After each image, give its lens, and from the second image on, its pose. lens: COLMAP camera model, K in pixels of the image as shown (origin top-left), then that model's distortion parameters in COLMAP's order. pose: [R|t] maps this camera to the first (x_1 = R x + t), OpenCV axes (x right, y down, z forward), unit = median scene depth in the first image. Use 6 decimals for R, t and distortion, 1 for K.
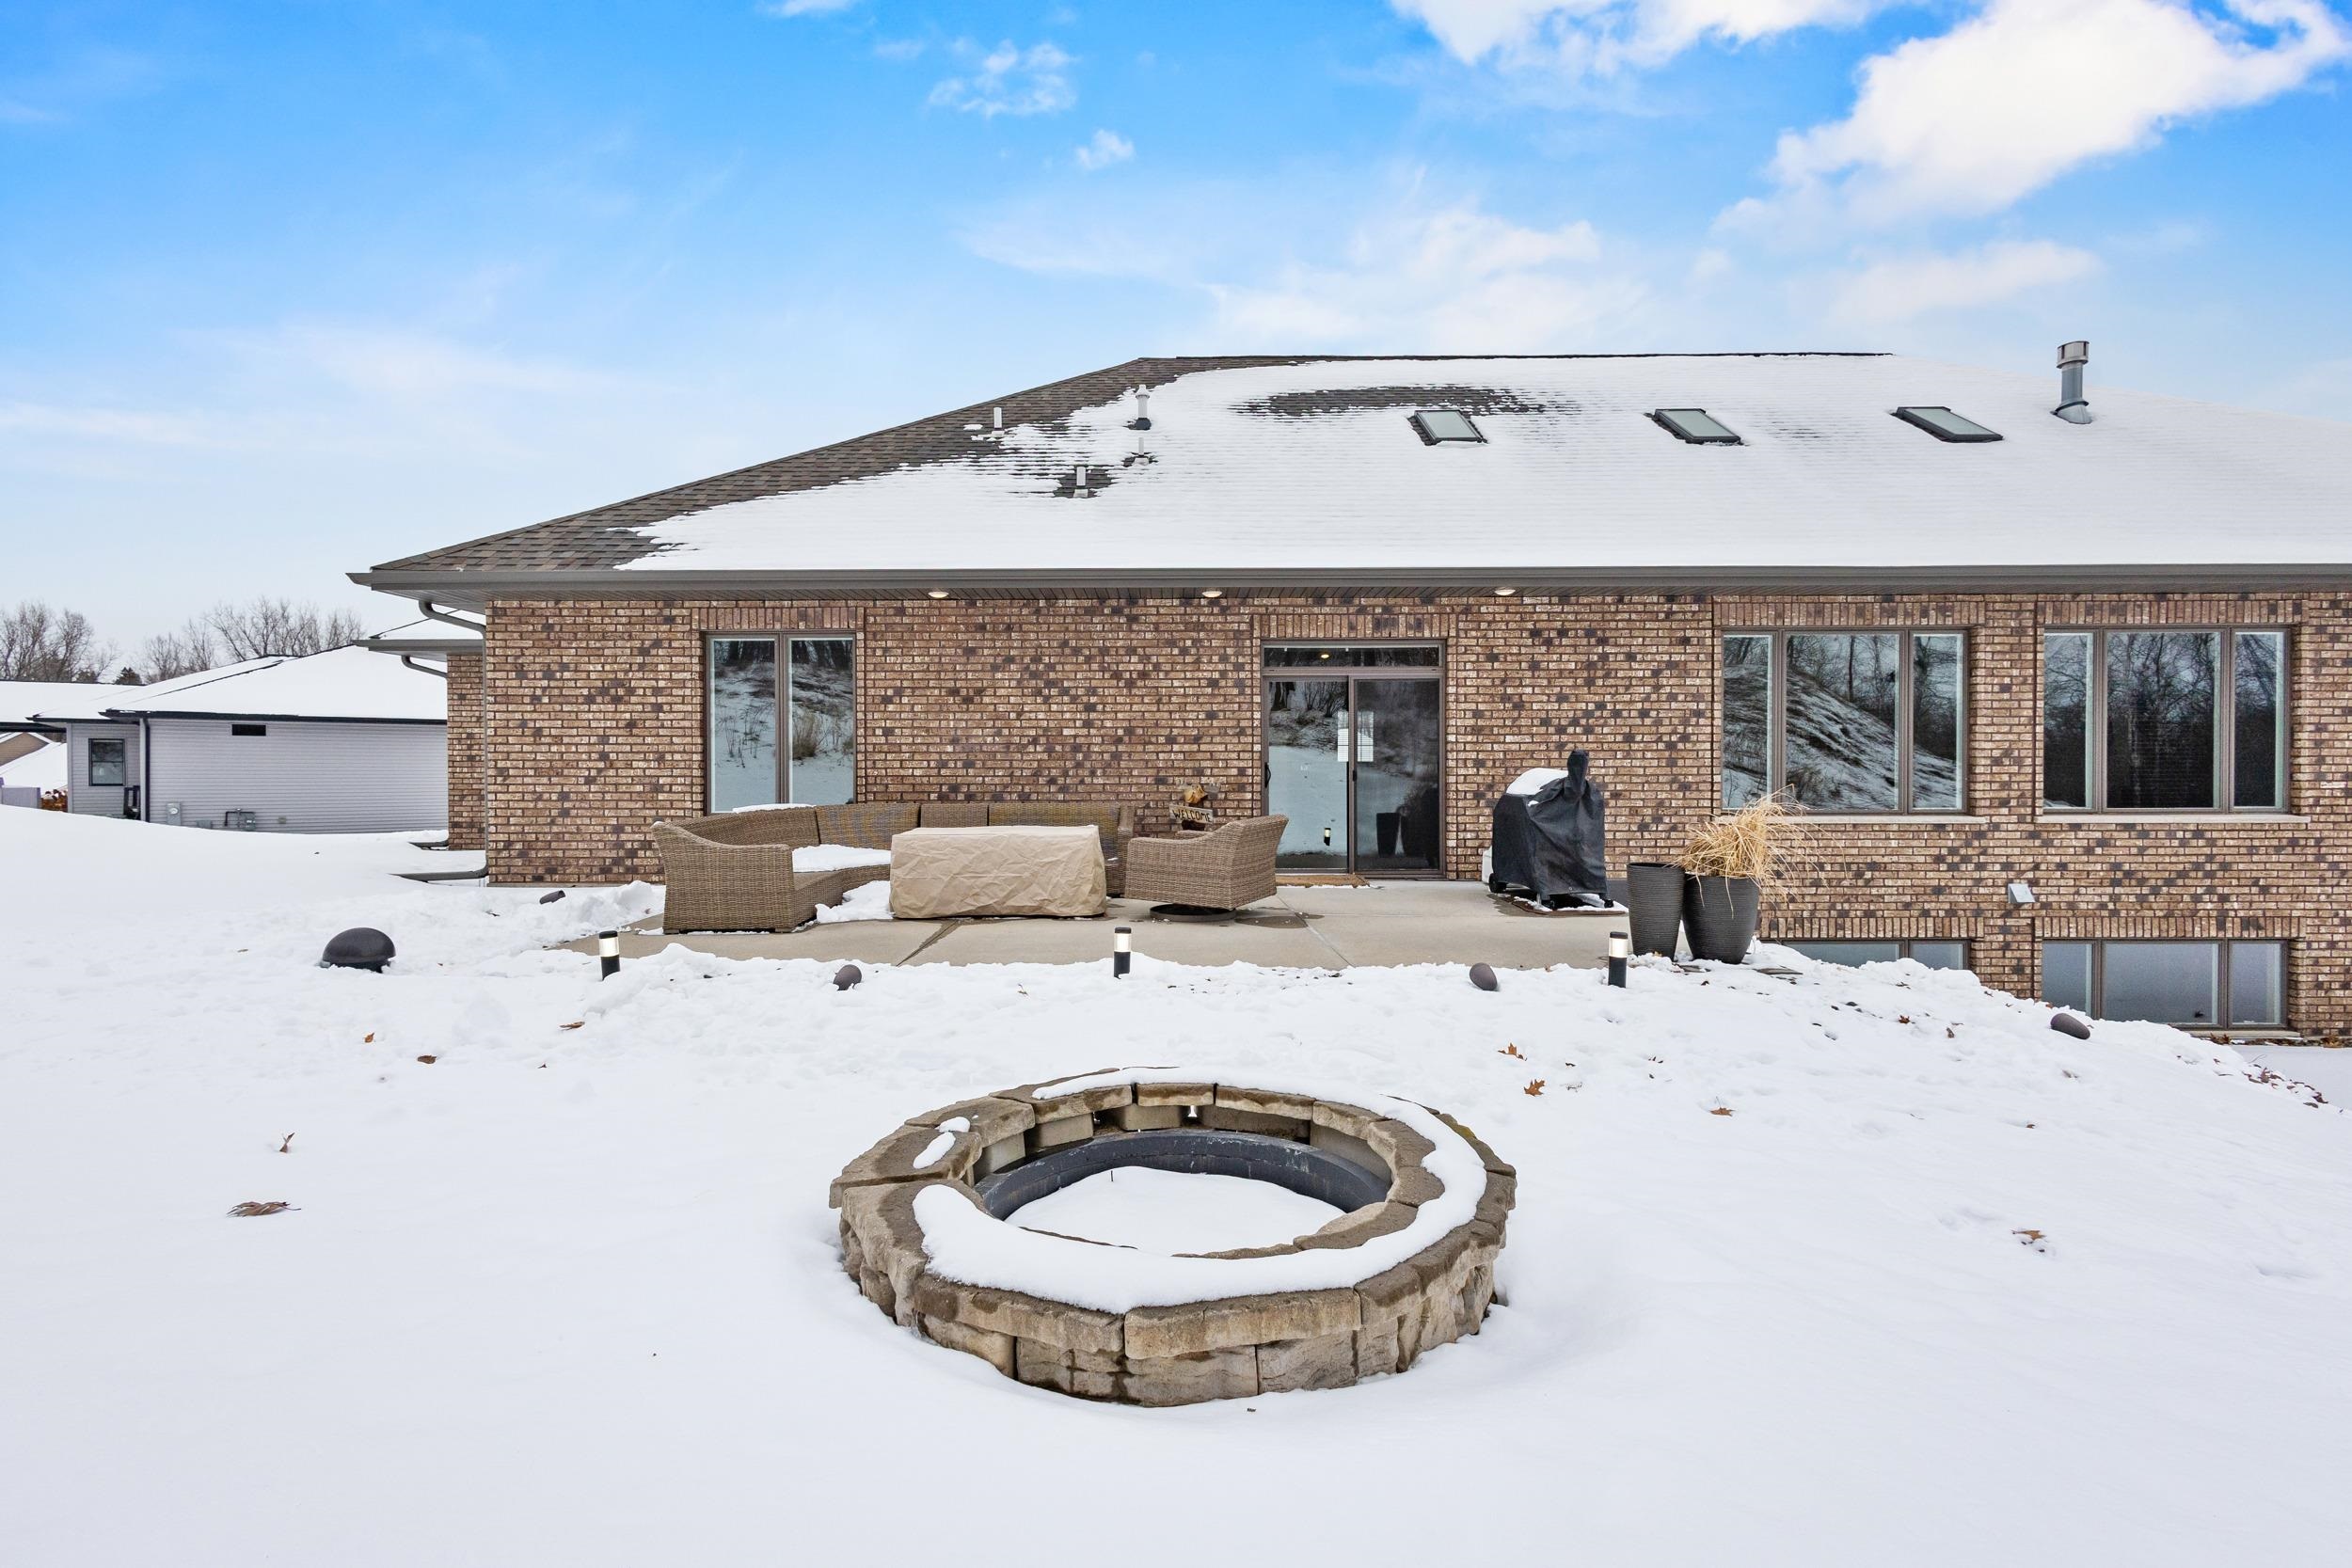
lens RADIAL K [[1076.5, 0, 1176.0], [0, 1076.5, 784.0], [0, 0, 1]] dist [0.005841, -0.001078]
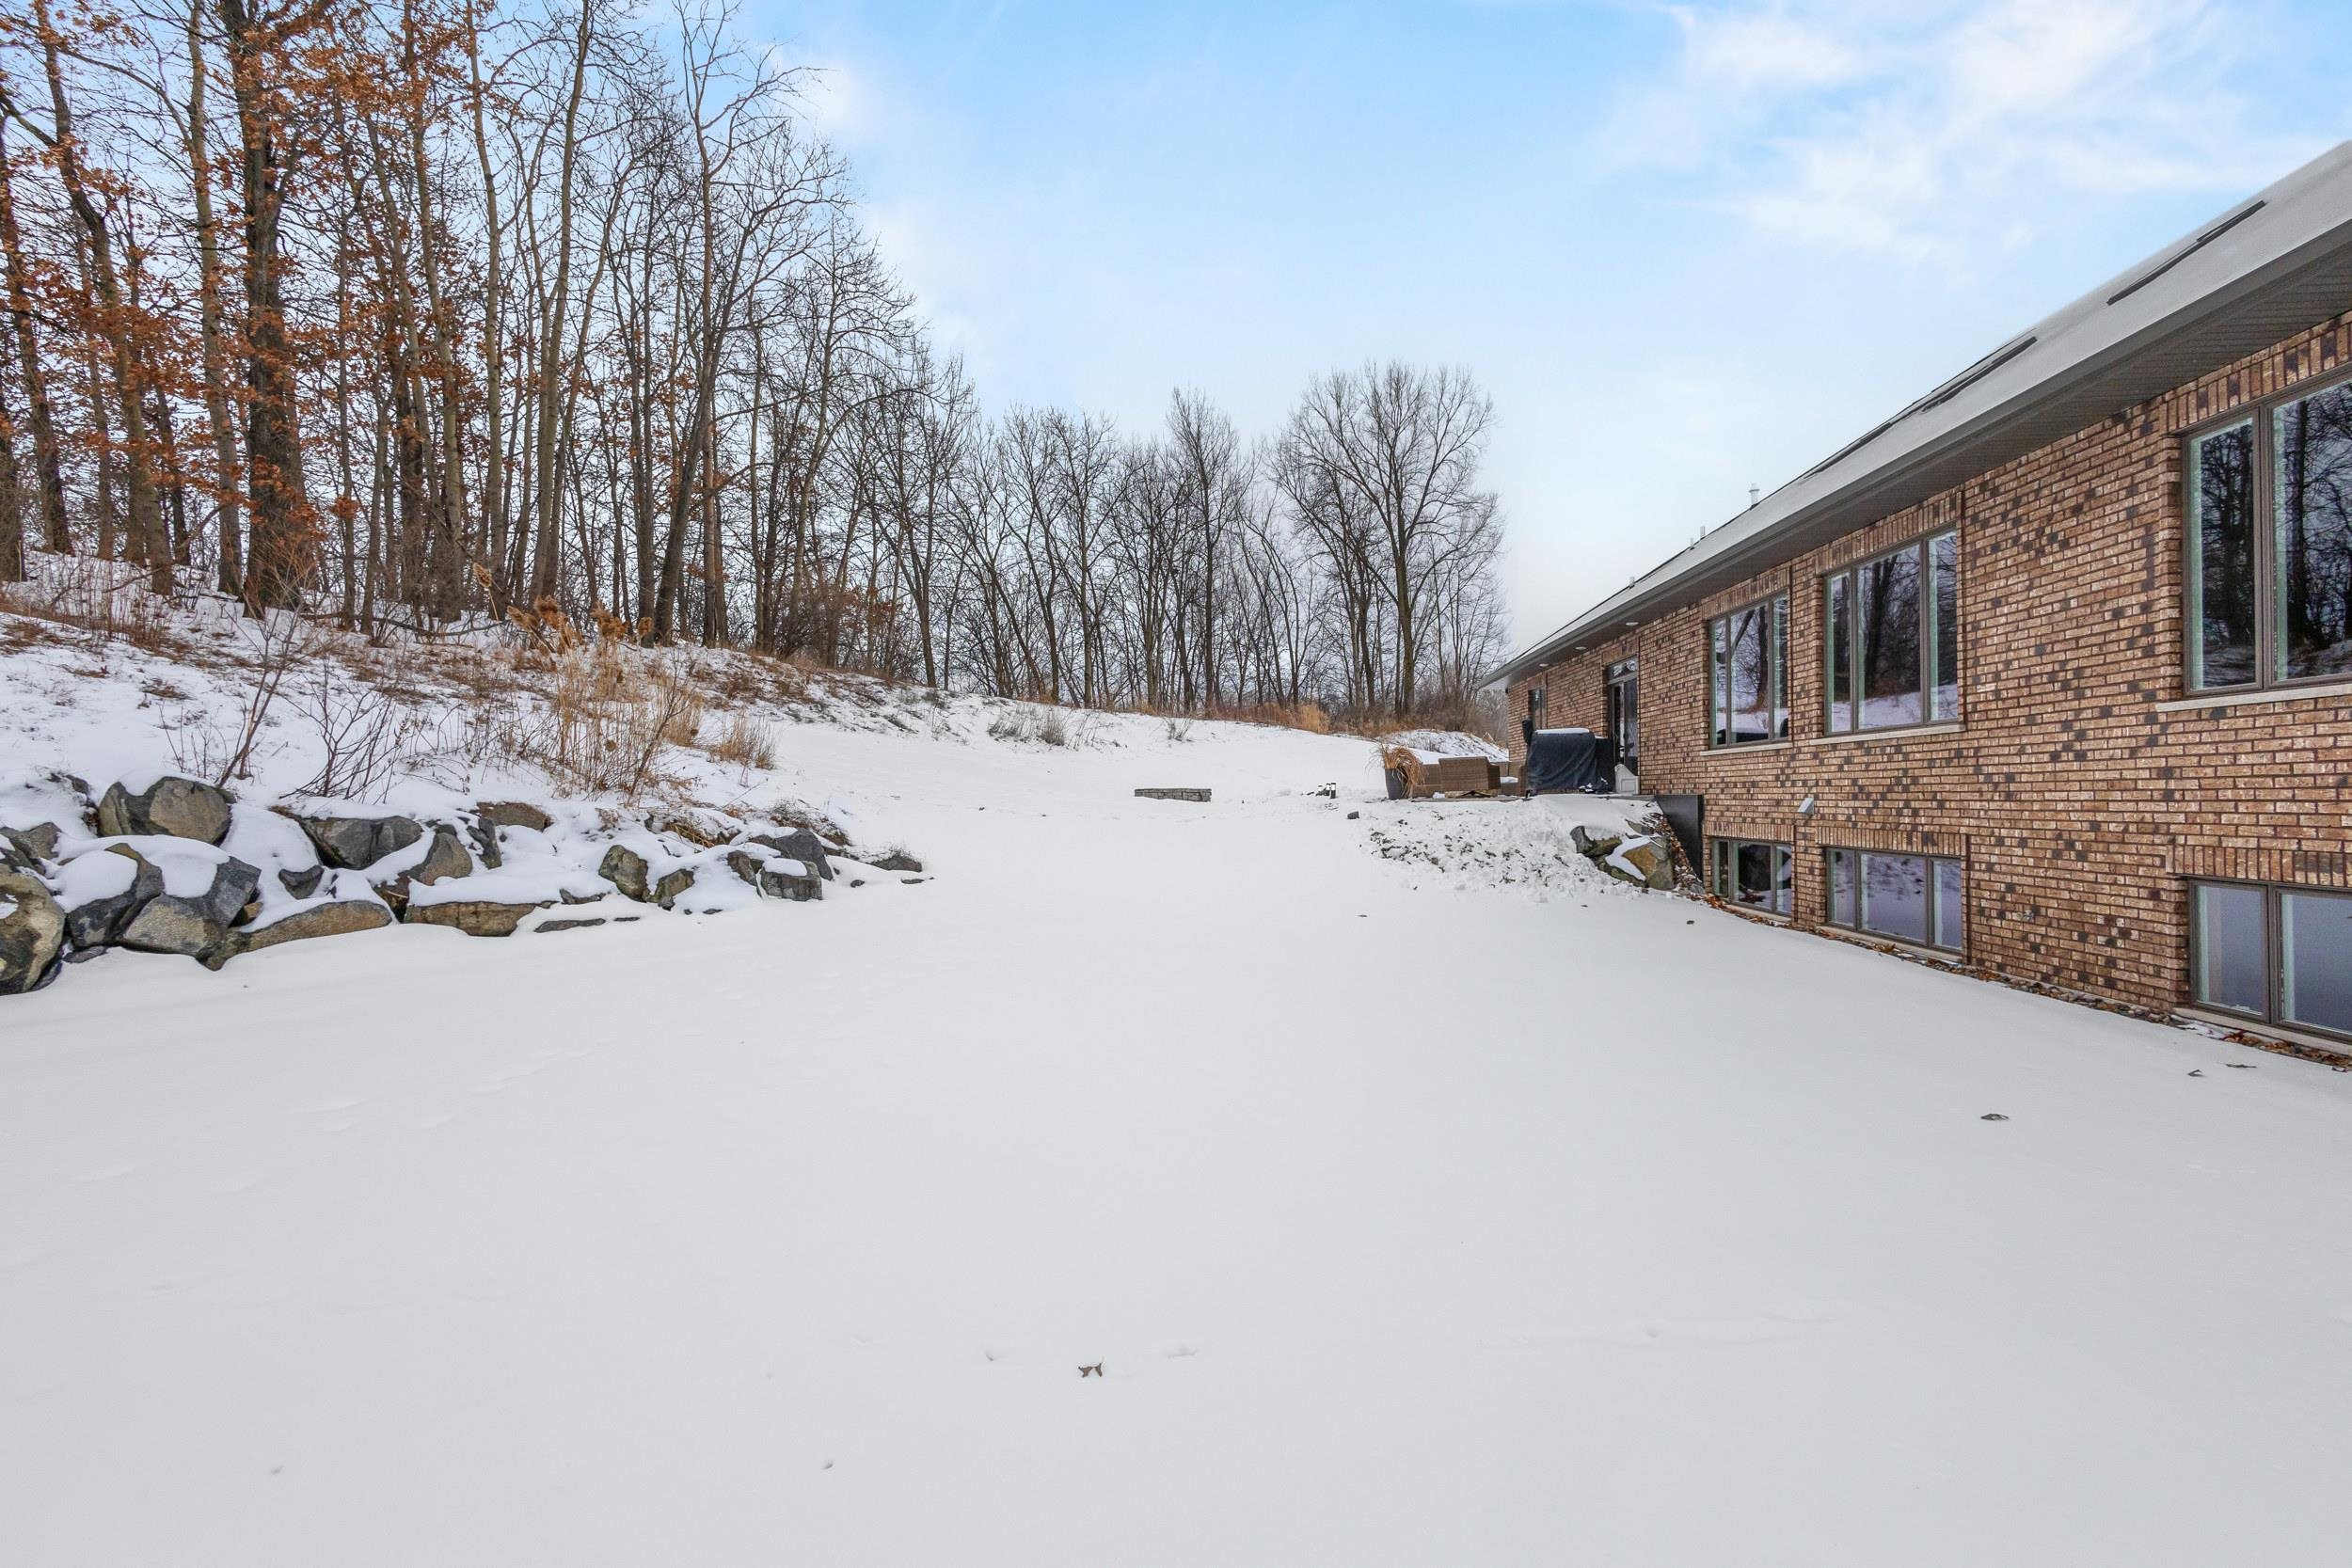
lens RADIAL K [[1076.5, 0, 1176.0], [0, 1076.5, 784.0], [0, 0, 1]] dist [0.005841, -0.001078]
pose [[-0.072310, -0.009857, -0.997333, 2.003571], [-0.008233, 0.999923, -0.009285, 0.094203], [0.997348, 0.007539, -0.072386, 0.395970]]
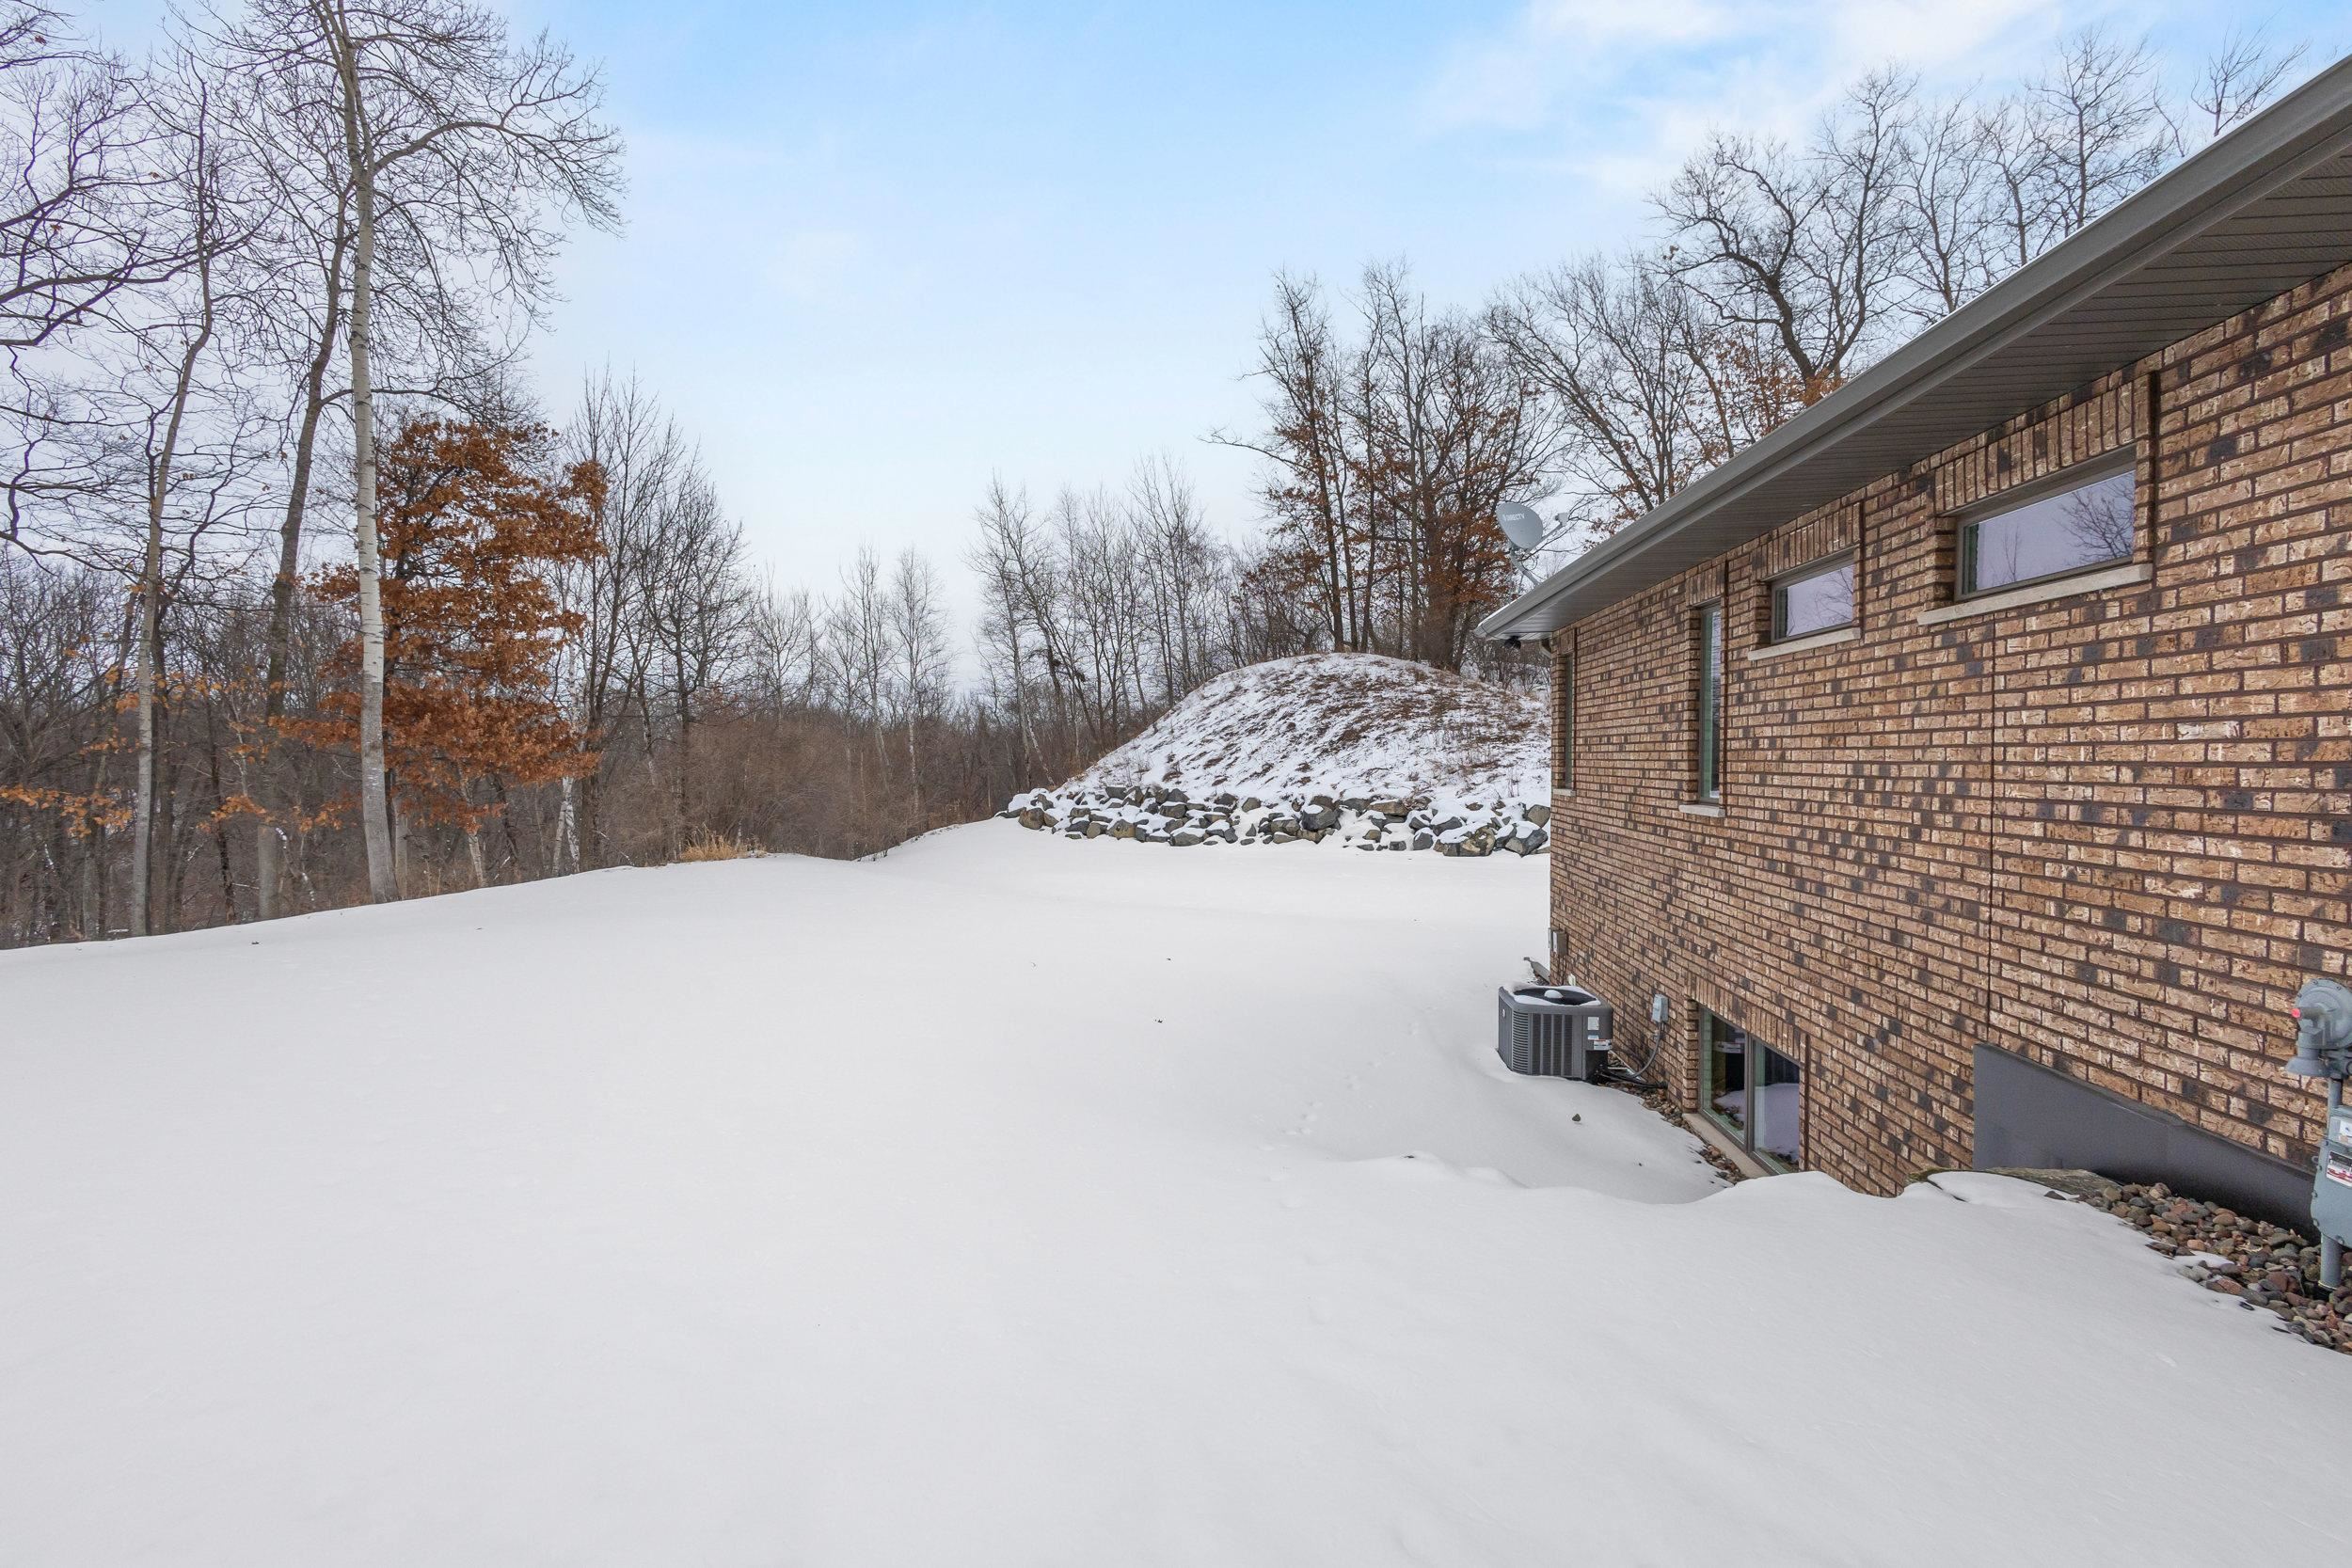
lens RADIAL K [[1076.5, 0, 1176.0], [0, 1076.5, 784.0], [0, 0, 1]] dist [0.005841, -0.001078]
pose [[-0.995258, -0.002262, 0.097243, 1.940170], [0.001254, 0.999348, 0.036083, -0.050345], [-0.097261, 0.036034, -0.994606, 2.246857]]
